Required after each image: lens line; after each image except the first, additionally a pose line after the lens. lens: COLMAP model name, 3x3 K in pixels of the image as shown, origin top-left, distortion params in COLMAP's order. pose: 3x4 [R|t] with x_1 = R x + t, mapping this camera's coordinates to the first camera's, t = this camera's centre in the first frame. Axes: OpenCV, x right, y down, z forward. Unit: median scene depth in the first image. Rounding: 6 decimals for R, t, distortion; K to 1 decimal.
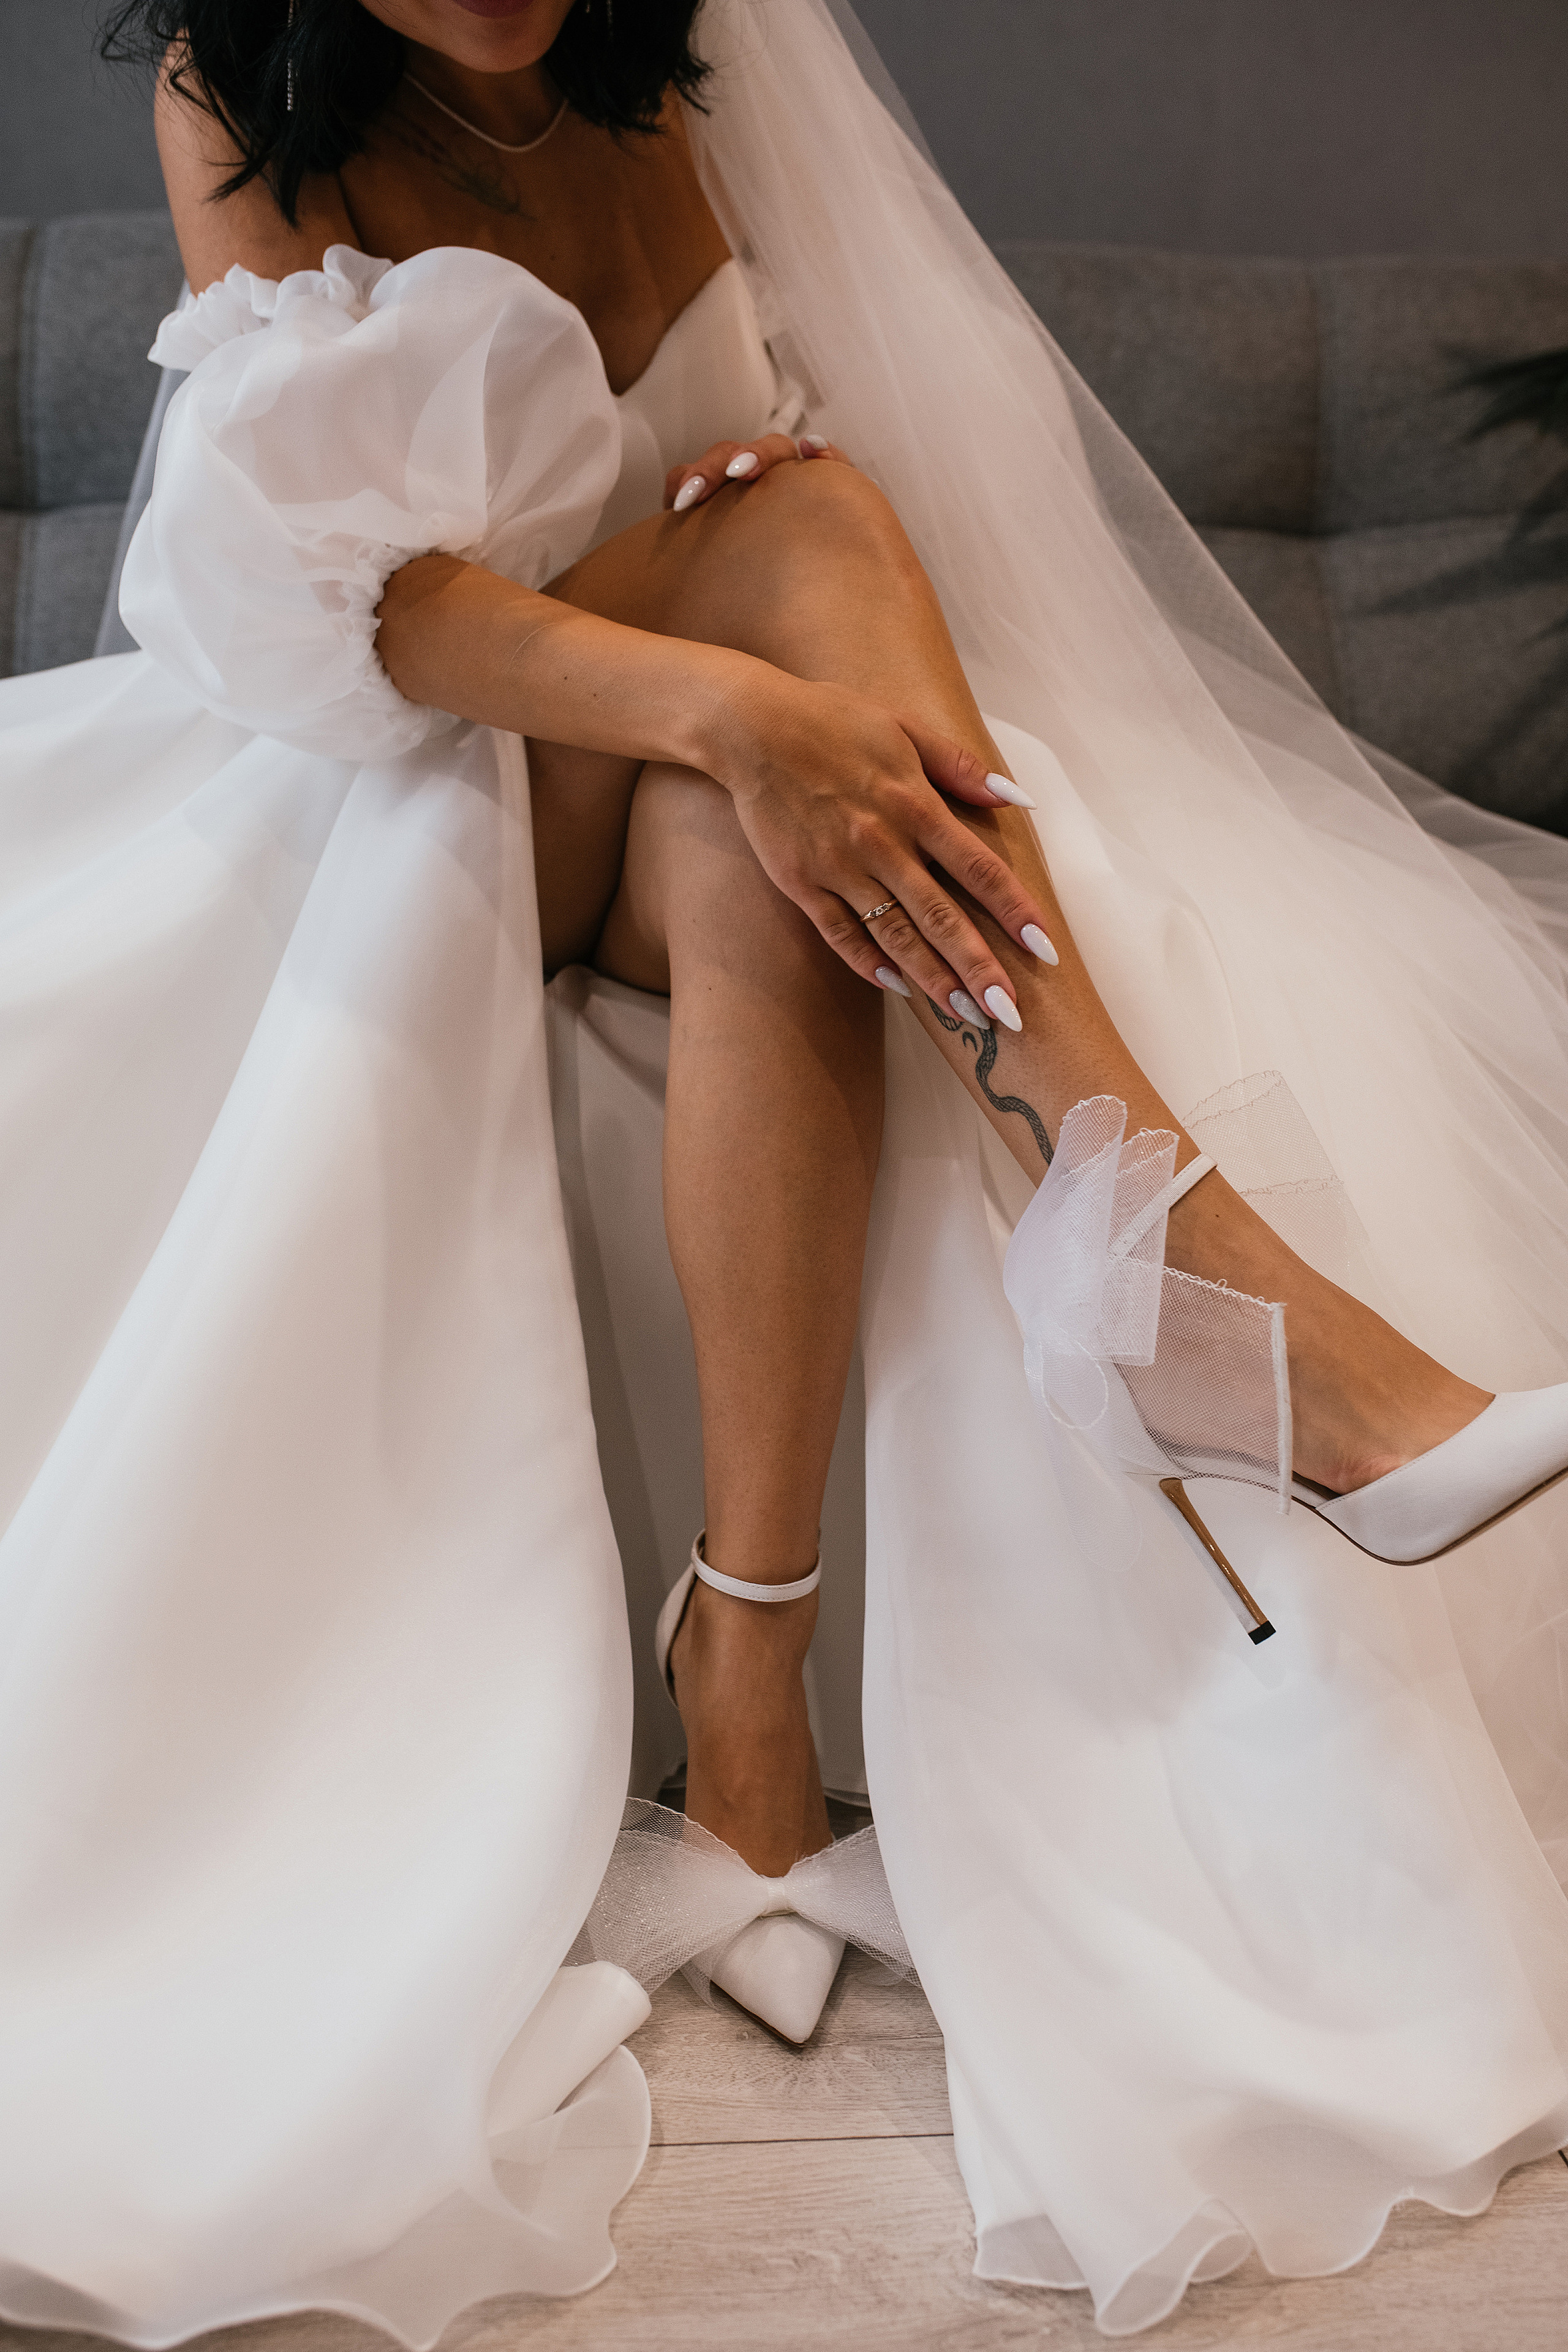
lens RADIAL K [[2284.3, 0, 784.0], [0, 2284.3, 1176.0], [0, 0, 1]] dist [-0.004798, 0.014066]
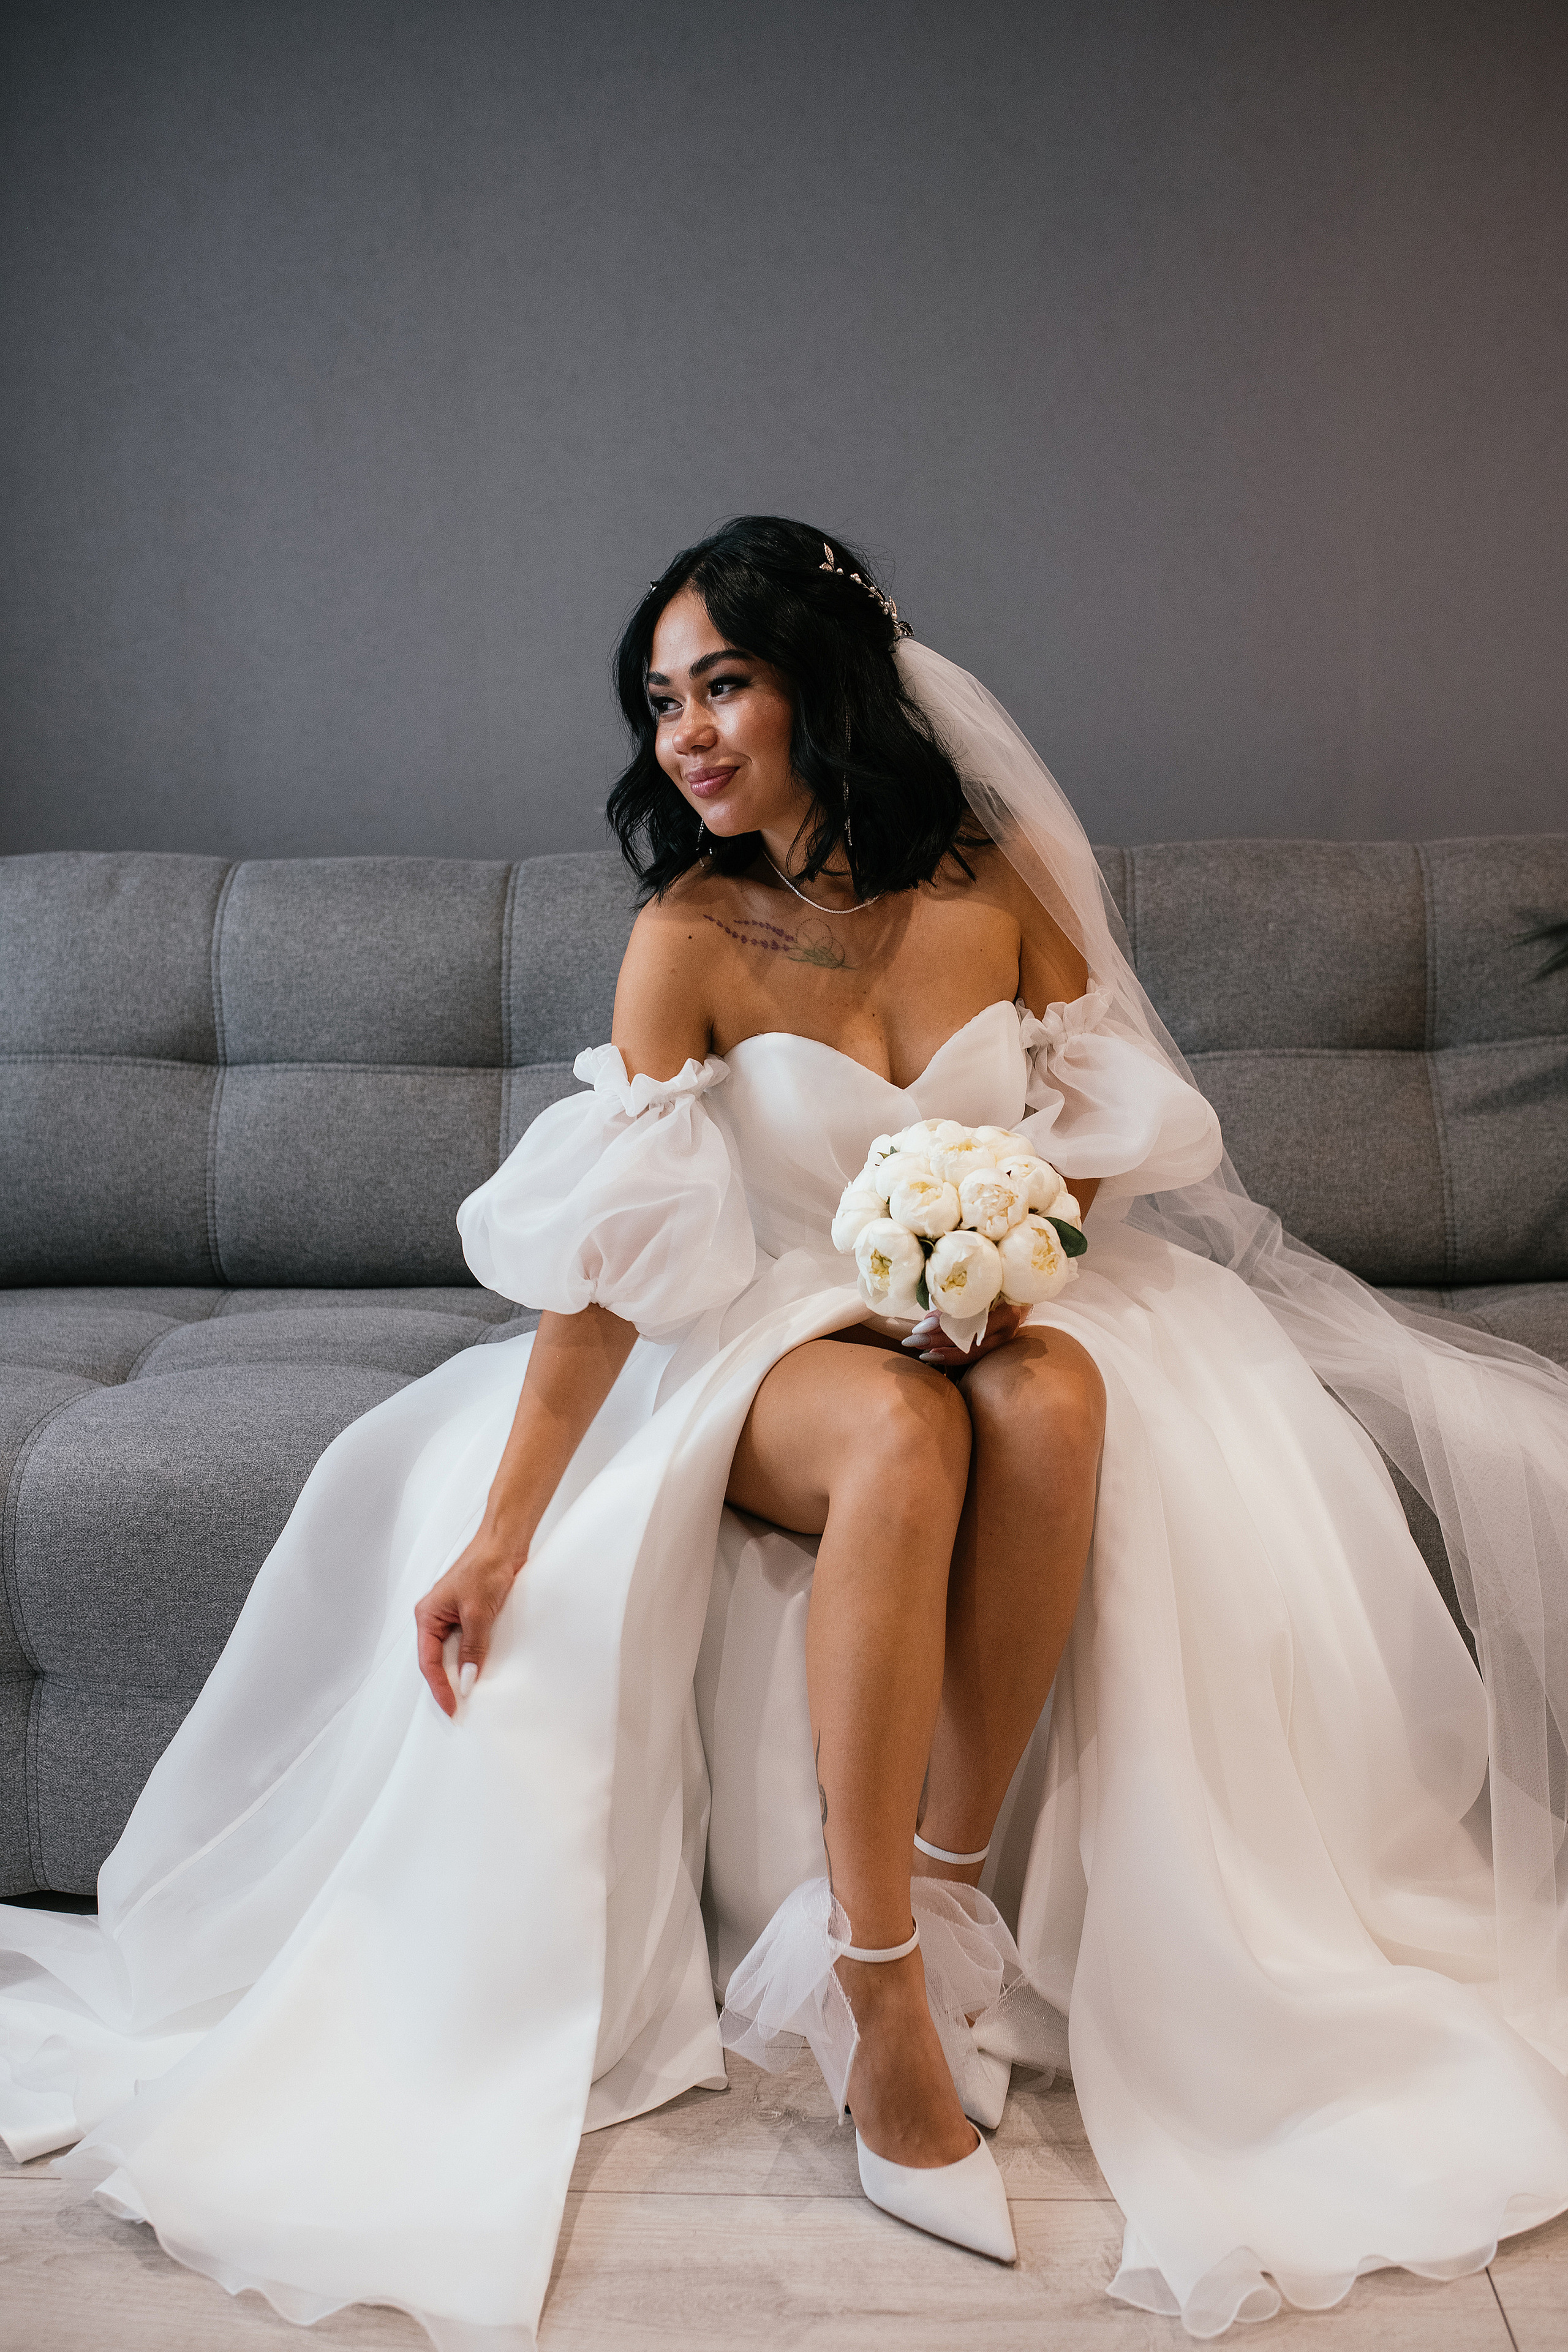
lens RADIAL K [[2362.1, 0, 784.0], [0, 2362.1, 1176.0], [0, 0, 1]] dist [-0.009143, 0.046517]
pose [[0.988220, -0.020399, -0.151672, 0.068371], [0.011636, 0.998223, -0.058442, -0.130500], [0.152595, 0.055989, 0.986702, -0.442233]]
